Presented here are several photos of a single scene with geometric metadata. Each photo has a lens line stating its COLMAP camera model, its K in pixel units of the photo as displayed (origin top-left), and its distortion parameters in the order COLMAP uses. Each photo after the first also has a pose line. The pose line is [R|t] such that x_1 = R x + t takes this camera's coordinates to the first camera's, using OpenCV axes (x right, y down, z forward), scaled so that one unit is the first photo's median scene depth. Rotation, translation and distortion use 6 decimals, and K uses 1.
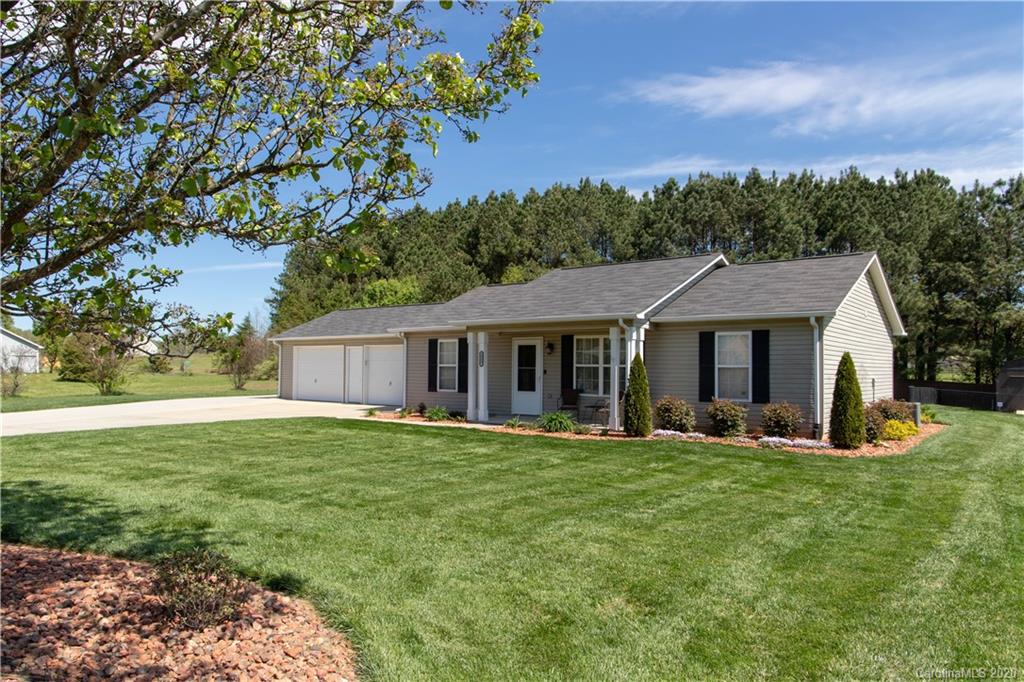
lens RADIAL K [[750.1, 0, 512.0], [0, 750.1, 341.0], [0, 0, 1]] dist [0.005525, 0.002924]
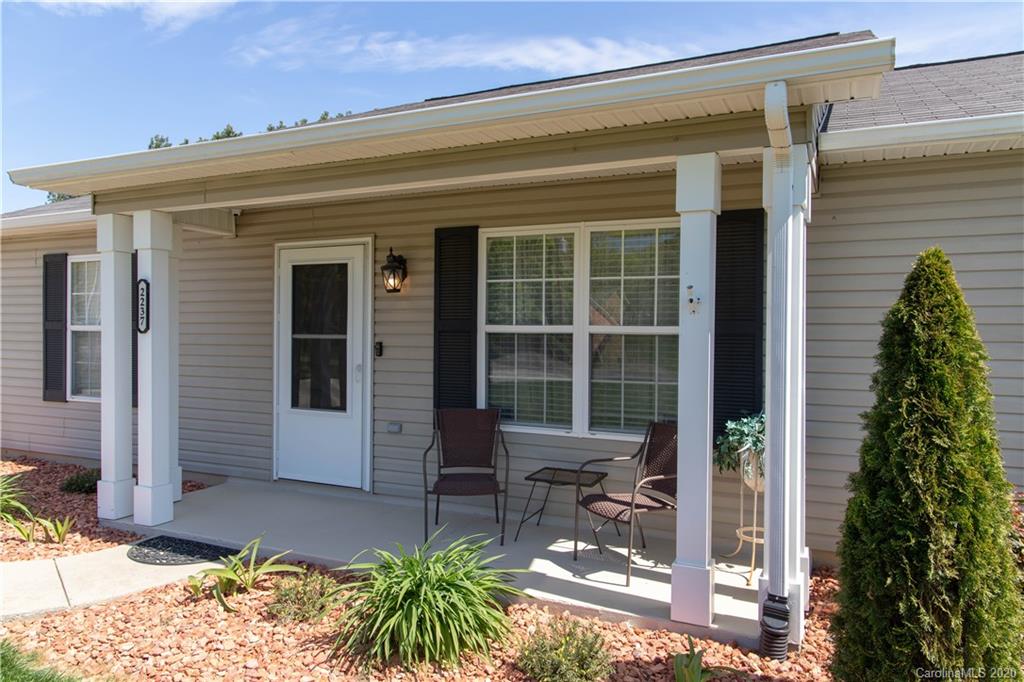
lens RADIAL K [[713.3, 0, 492.7], [0, 713.3, 340.0], [0, 0, 1]] dist [-0.039179, 0.000983]
pose [[0.971295, -0.002007, 0.237868, 0.017656], [-0.009936, 0.998750, 0.048995, 0.019934], [-0.237669, -0.049952, 0.970061, 0.630480]]
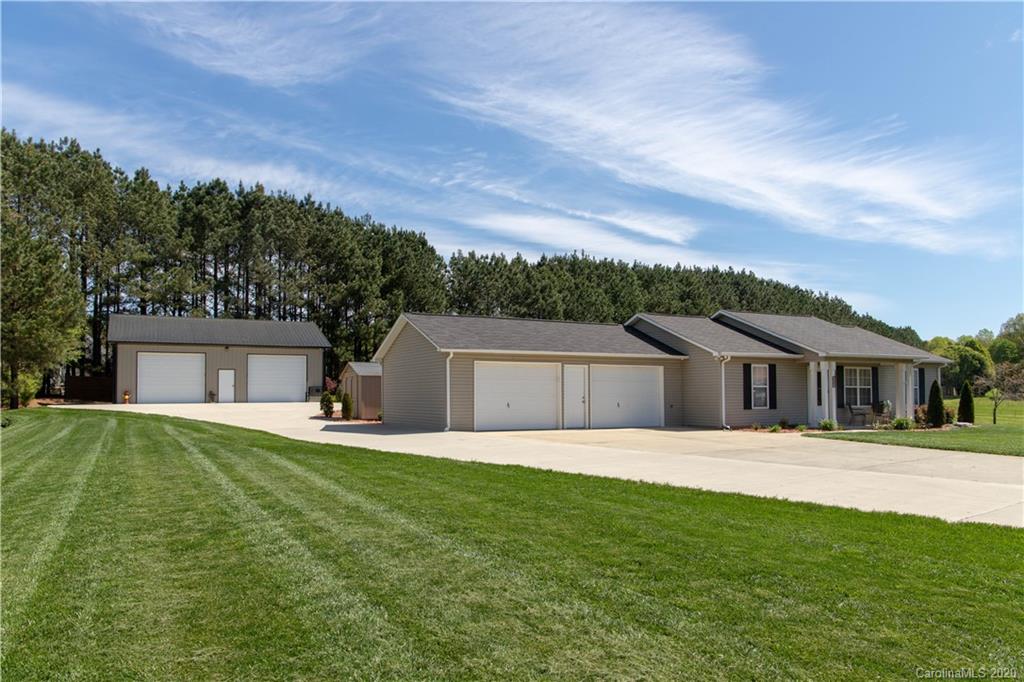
lens RADIAL K [[687.7, 0, 512.0], [0, 687.7, 341.0], [0, 0, 1]] dist [-0.026032, -0.000722]
pose [[0.418222, 0.054300, 0.906720, -1.214123], [-0.035500, 0.998426, -0.043418, 0.021117], [-0.907651, -0.014030, 0.419491, 0.896704]]
